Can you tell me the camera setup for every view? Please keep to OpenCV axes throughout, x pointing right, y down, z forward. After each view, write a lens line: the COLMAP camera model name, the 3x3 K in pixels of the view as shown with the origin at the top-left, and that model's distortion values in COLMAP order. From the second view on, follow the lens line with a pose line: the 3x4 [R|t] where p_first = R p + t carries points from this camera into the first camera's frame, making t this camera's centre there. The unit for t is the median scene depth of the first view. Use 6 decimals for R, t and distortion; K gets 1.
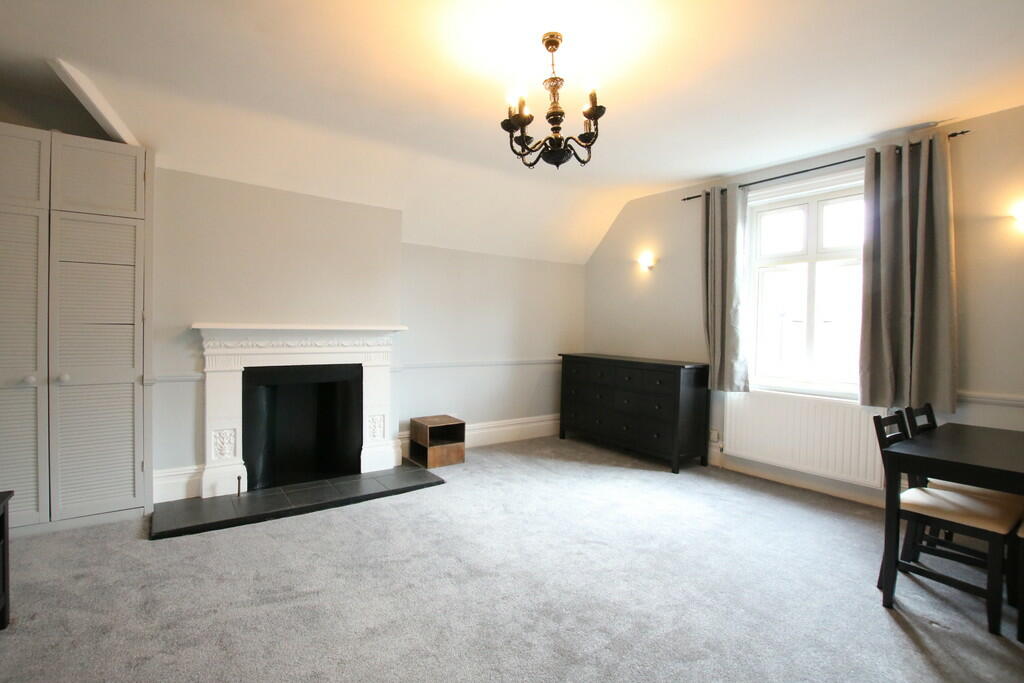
lens RADIAL K [[516.6, 0, 509.1], [0, 516.6, 340.9], [0, 0, 1]] dist [-0.022482, -0.000260]
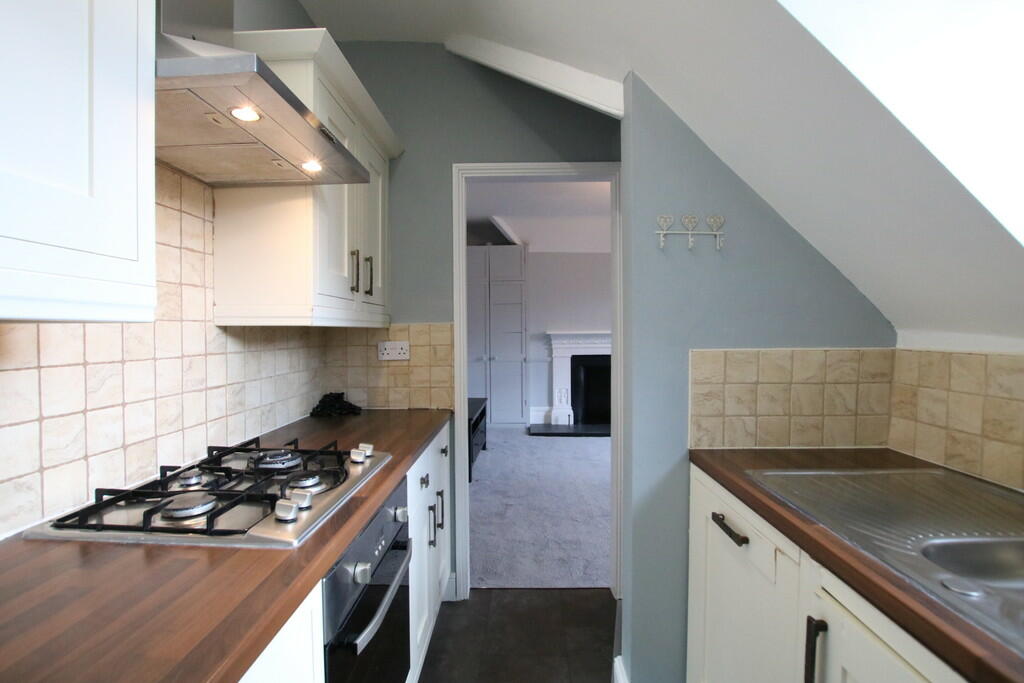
lens RADIAL K [[478.0, 0, 509.2], [0, 478.0, 338.6], [0, 0, 1]] dist [-0.029392, 0.002192]
pose [[0.808164, -0.009724, -0.588878, 0.312442], [0.008050, 0.999953, -0.005465, 0.001529], [0.588903, -0.000324, 0.808204, -0.512543]]
